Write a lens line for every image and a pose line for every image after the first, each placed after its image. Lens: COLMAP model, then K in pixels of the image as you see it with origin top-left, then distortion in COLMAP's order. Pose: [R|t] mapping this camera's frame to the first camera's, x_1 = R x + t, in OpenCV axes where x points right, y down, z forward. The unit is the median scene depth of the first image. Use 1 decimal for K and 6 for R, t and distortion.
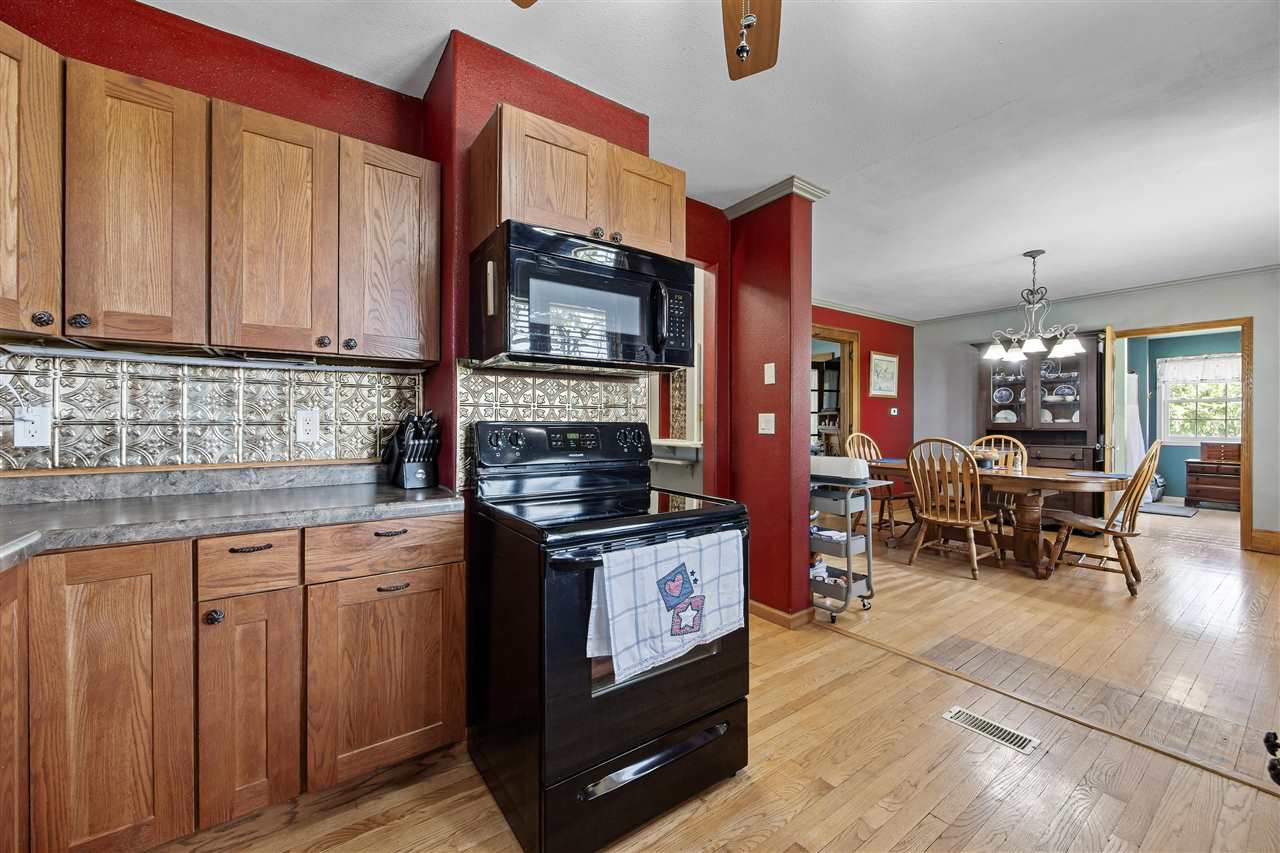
lens RADIAL K [[492.2, 0, 648.1], [0, 492.2, 427.2], [0, 0, 1]] dist [-0.000416, -0.000213]
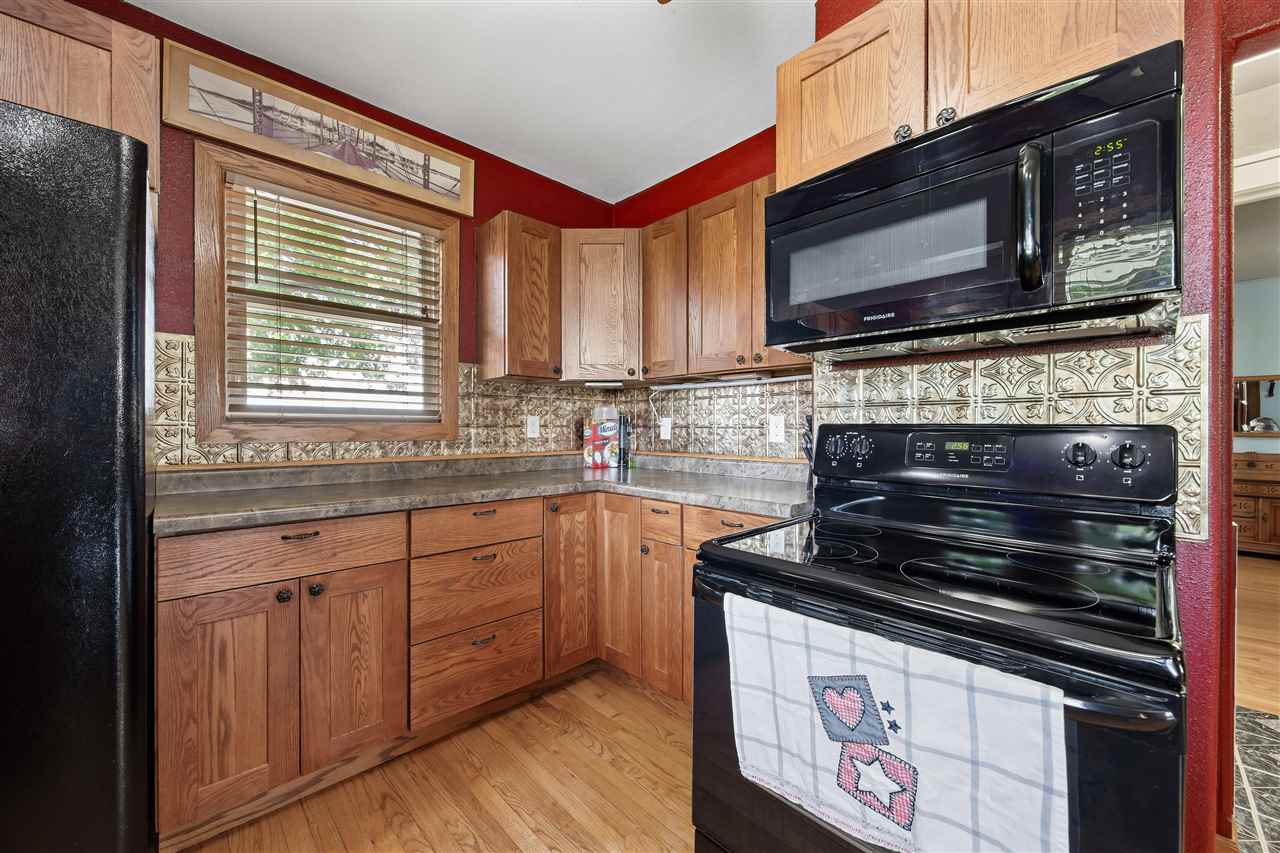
lens RADIAL K [[492.2, 0, 643.2], [0, 492.2, 430.2], [0, 0, 1]] dist [-0.000416, -0.000213]
pose [[0.141062, 0.006301, -0.989981, 0.572600], [-0.008830, 0.999948, 0.005106, -0.003734], [0.989961, 0.008022, 0.141111, 0.653204]]
